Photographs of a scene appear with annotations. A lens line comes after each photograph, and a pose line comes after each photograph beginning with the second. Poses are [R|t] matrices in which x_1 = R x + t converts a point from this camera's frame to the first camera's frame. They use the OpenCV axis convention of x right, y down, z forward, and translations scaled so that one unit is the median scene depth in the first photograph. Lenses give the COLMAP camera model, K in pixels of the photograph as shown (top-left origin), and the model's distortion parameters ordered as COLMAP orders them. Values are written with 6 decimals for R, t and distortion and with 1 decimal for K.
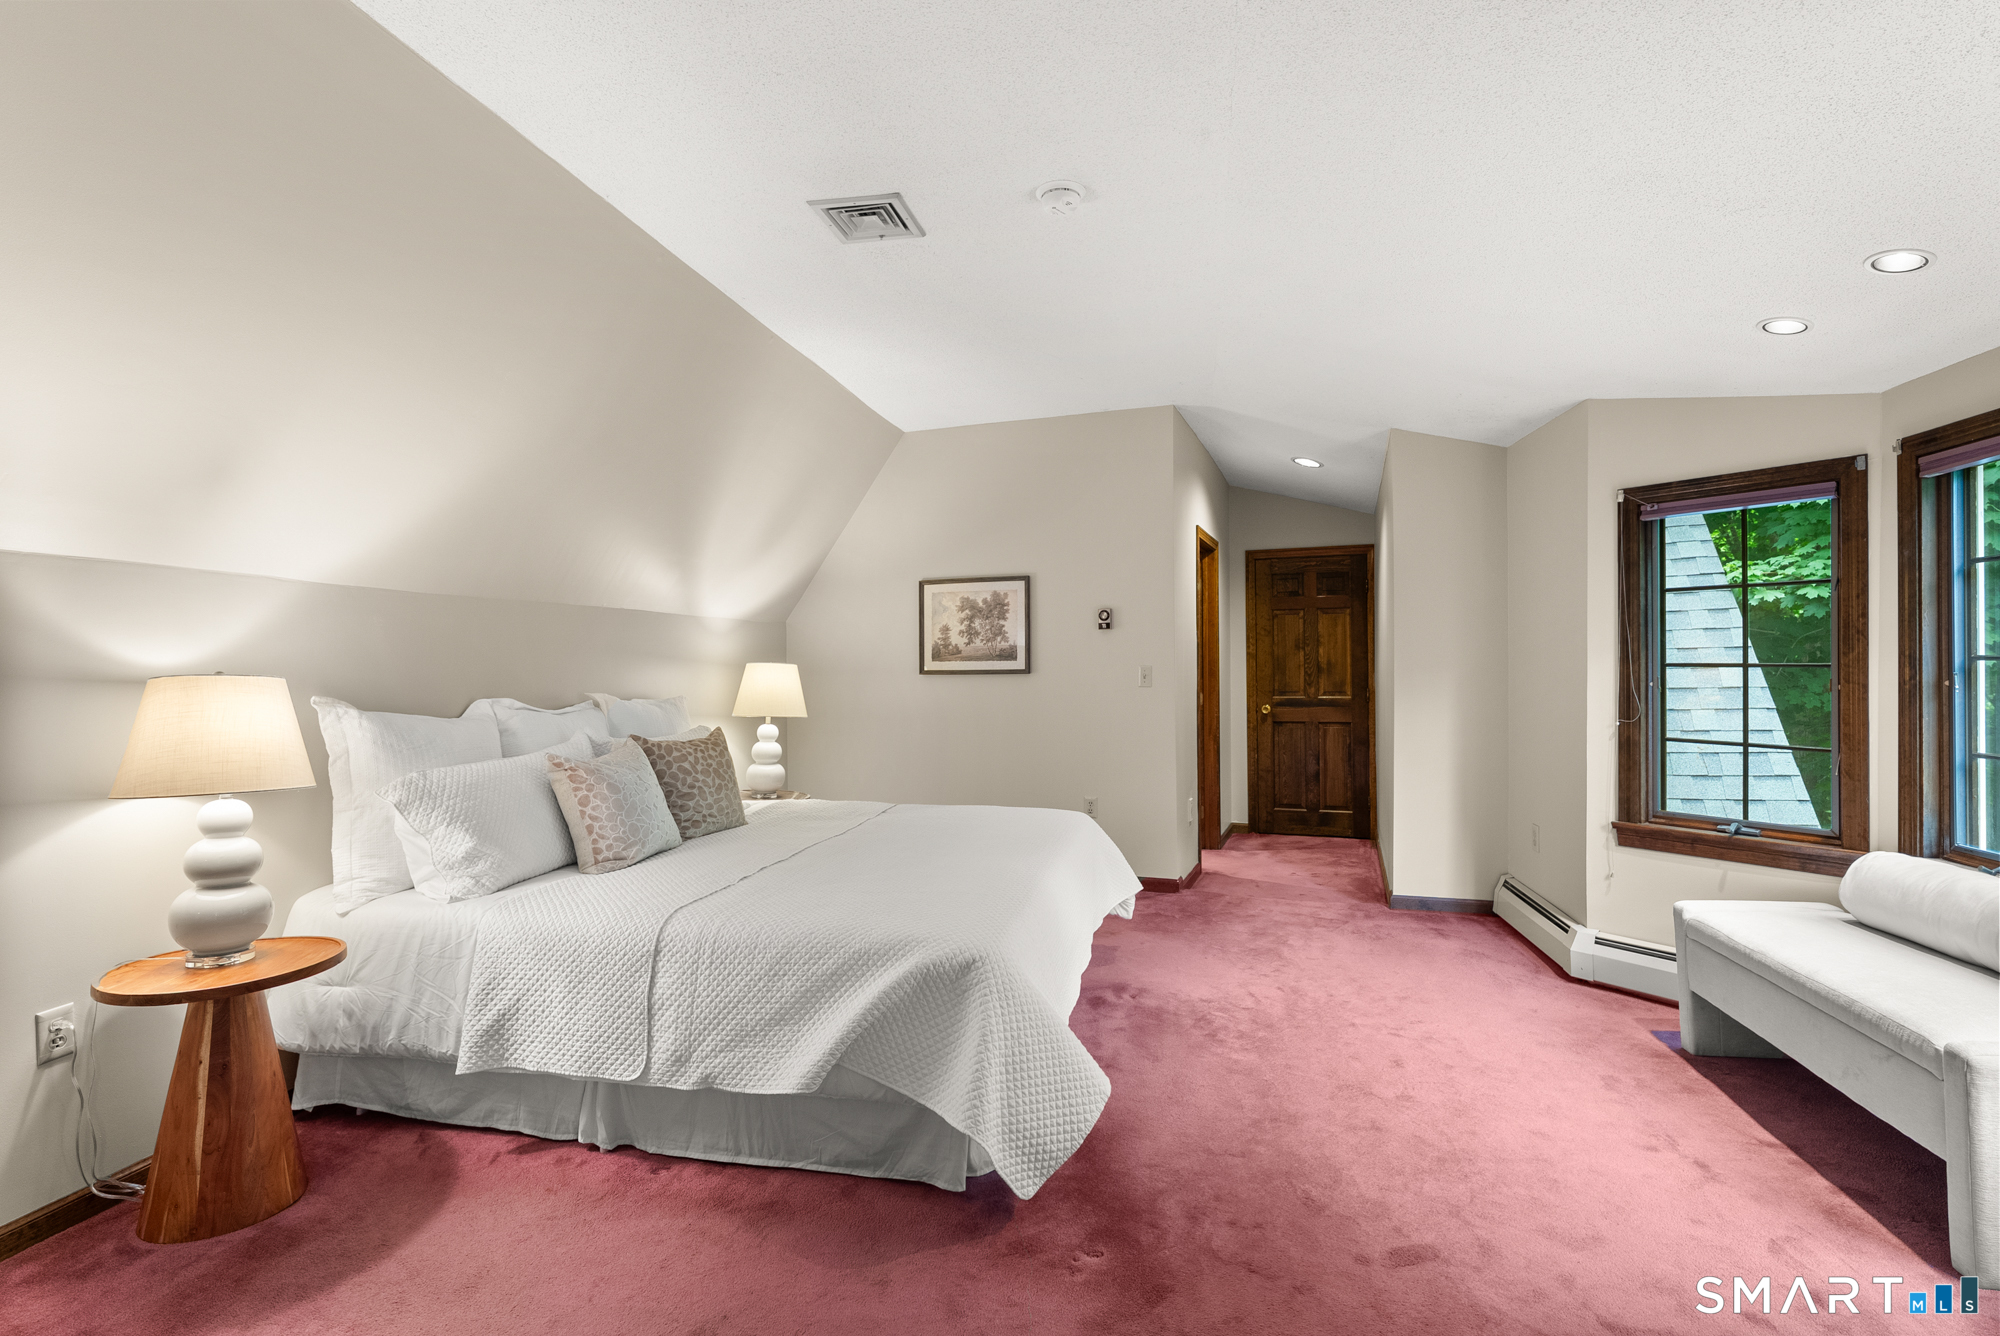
lens RADIAL K [[935.3, 0, 999.6], [0, 935.3, 665.3], [0, 0, 1]] dist [0.000456, -0.001188]
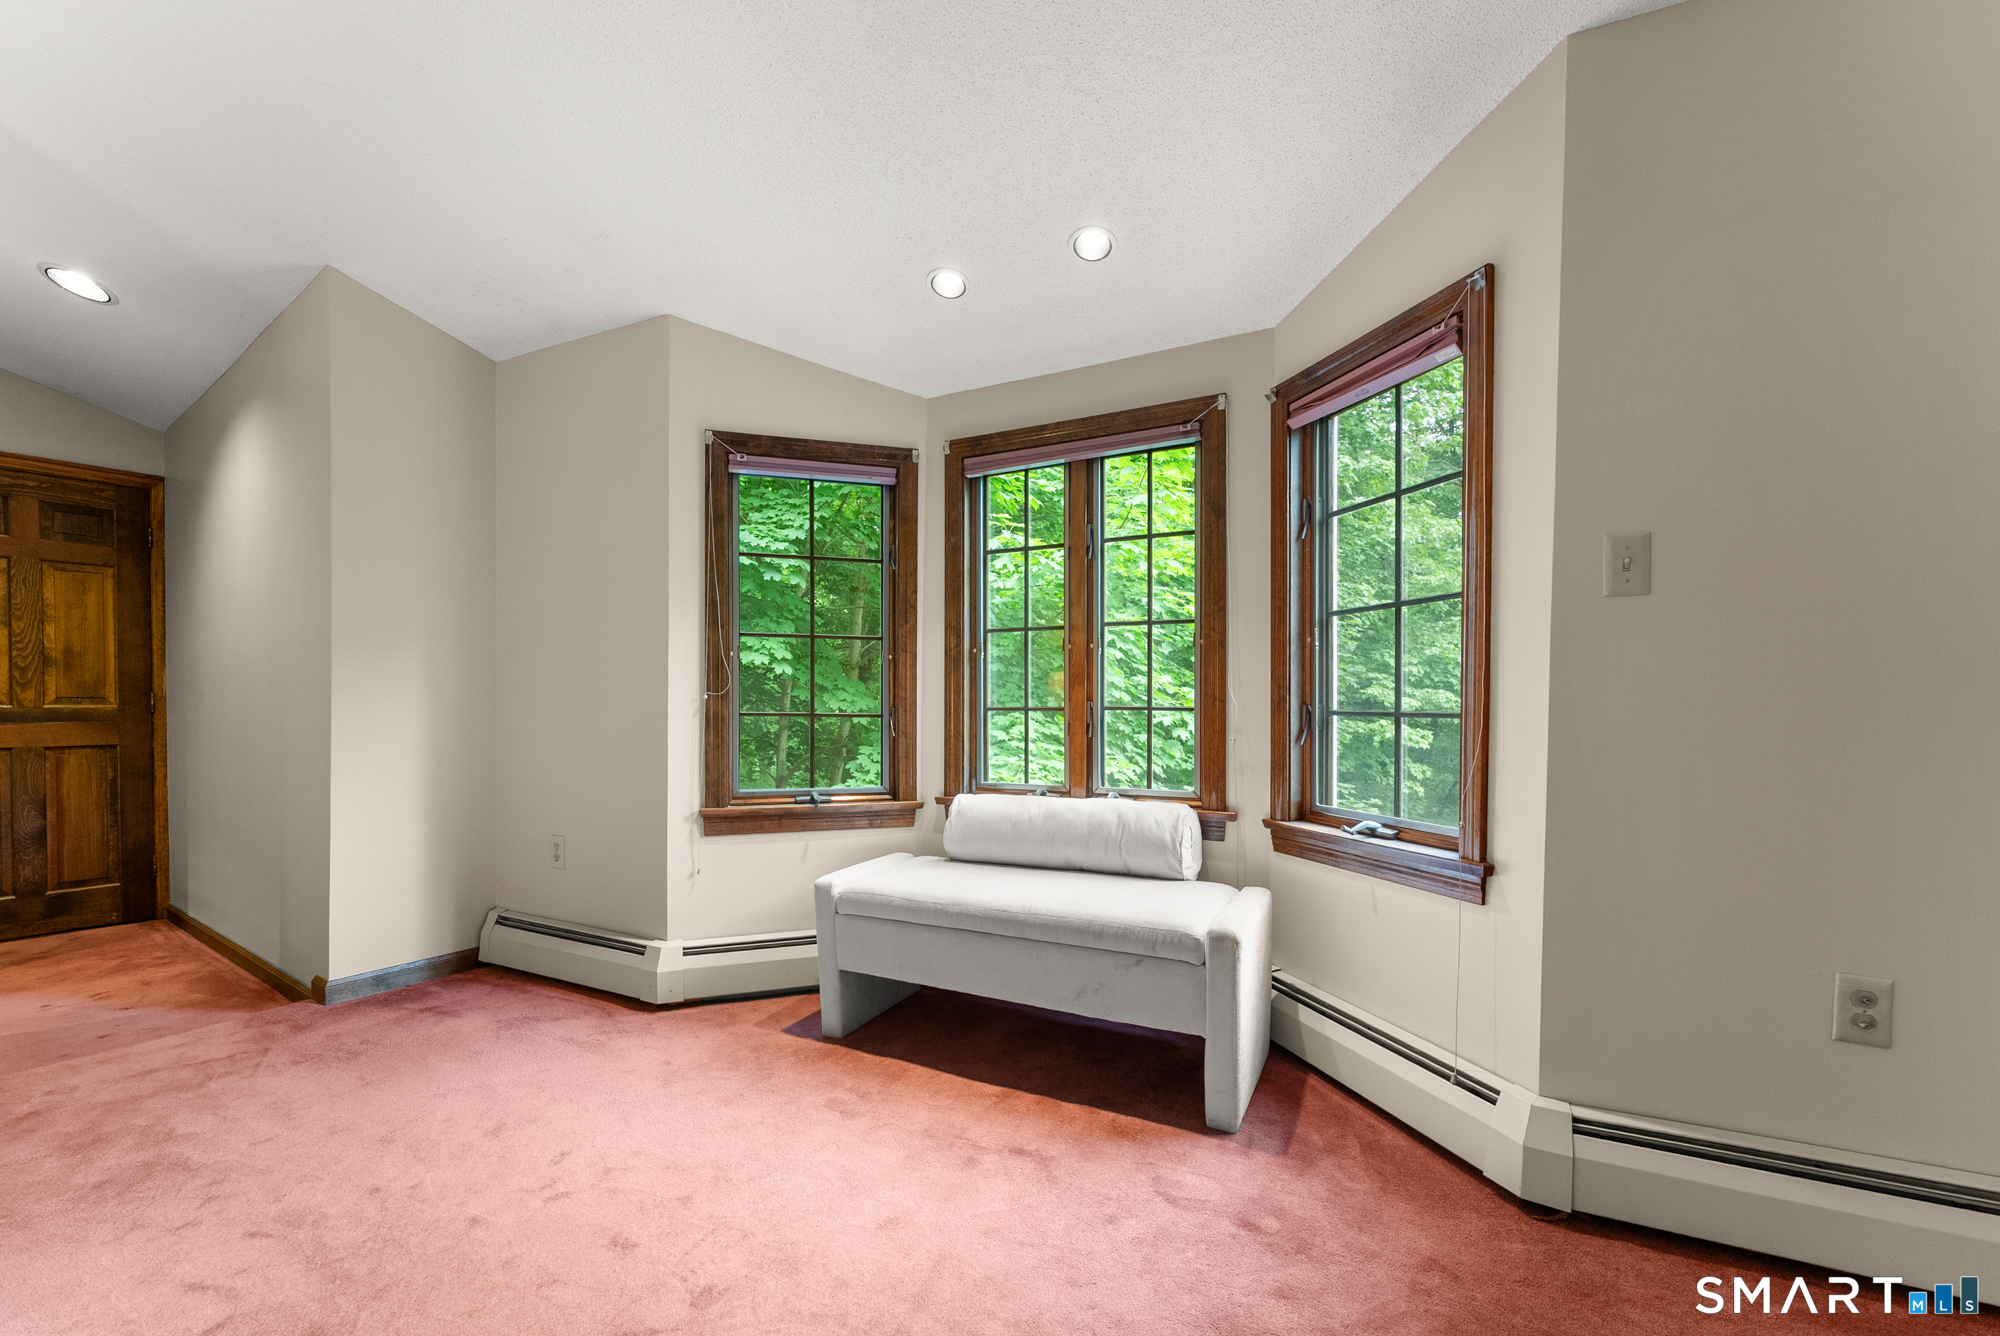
lens RADIAL K [[820.1, 0, 977.1], [0, 820.1, 712.8], [0, 0, 1]] dist [-0.000018, 0.000180]
pose [[0.276281, 0.001485, 0.961076, -0.006432], [0.000020, 0.999999, -0.001551, 0.076753], [-0.961077, 0.000448, 0.276281, 0.530490]]
